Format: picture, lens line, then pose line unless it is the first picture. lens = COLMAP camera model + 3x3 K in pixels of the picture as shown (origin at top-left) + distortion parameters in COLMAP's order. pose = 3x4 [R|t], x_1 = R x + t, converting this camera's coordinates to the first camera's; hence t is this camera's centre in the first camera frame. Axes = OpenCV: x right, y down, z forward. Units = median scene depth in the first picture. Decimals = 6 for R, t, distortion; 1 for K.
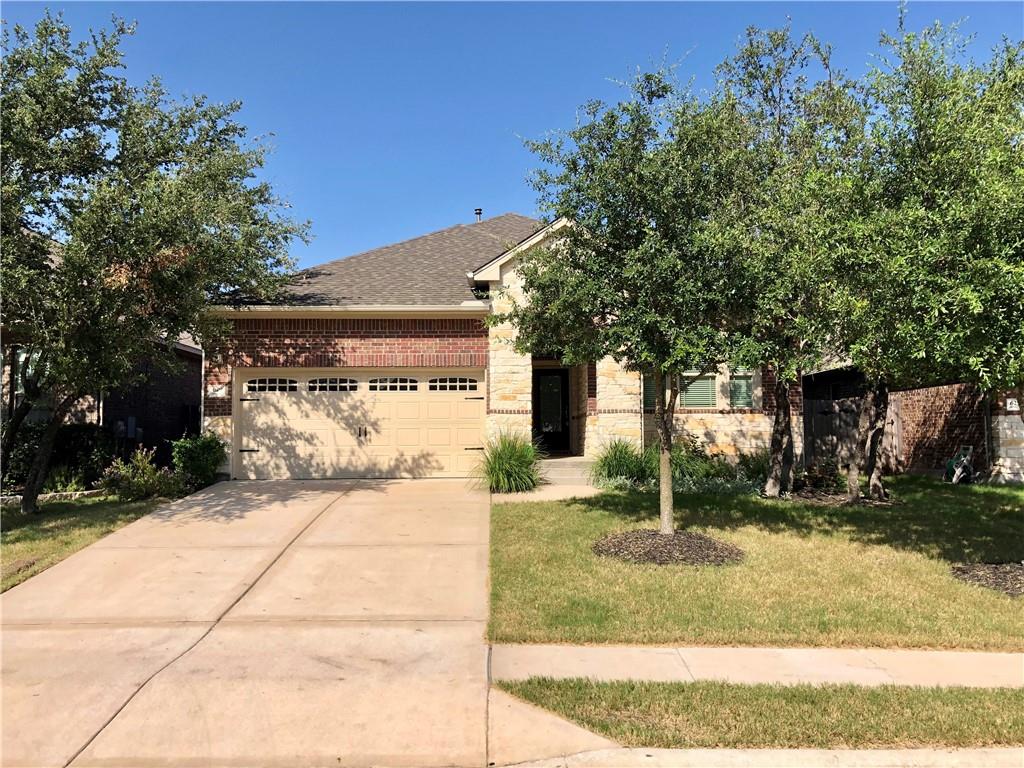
lens RADIAL K [[850.8, 0, 512.0], [0, 850.8, 384.0], [0, 0, 1]] dist [-0.001242, -0.003605]
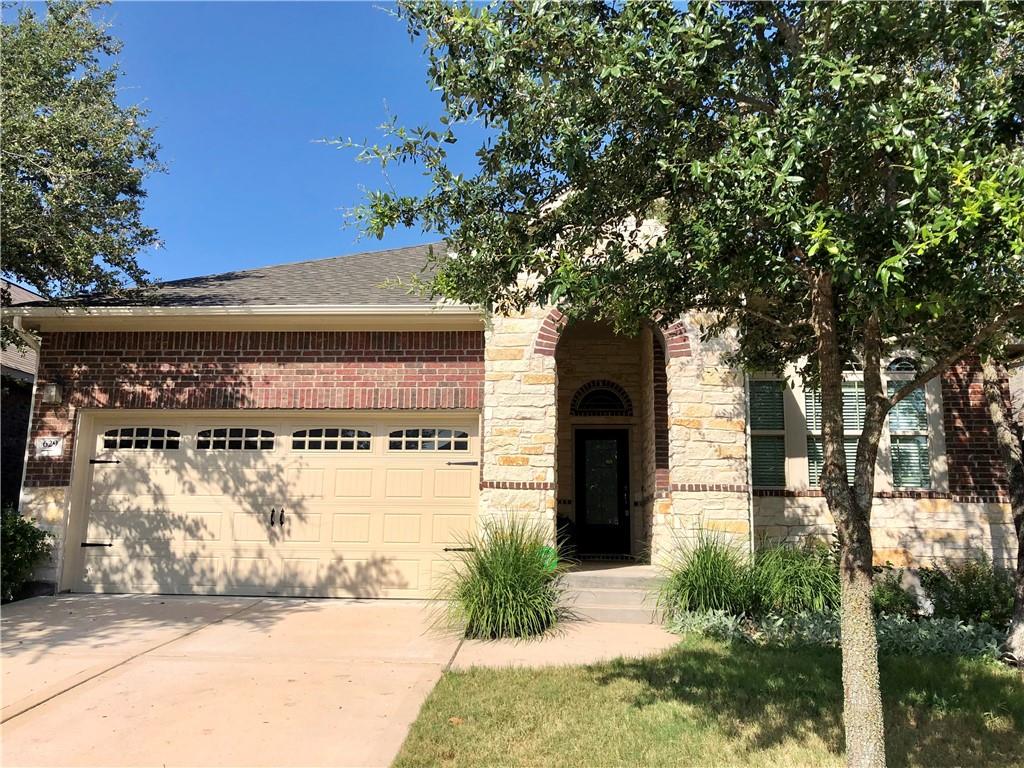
lens RADIAL K [[805.5, 0, 534.2], [0, 805.5, 385.5], [0, 0, 1]] dist [0.060009, -0.144782]
pose [[0.997029, 0.004910, -0.076870, 0.049245], [-0.014029, 0.992850, -0.118543, 0.028755], [0.075739, 0.119269, 0.989969, 0.435482]]
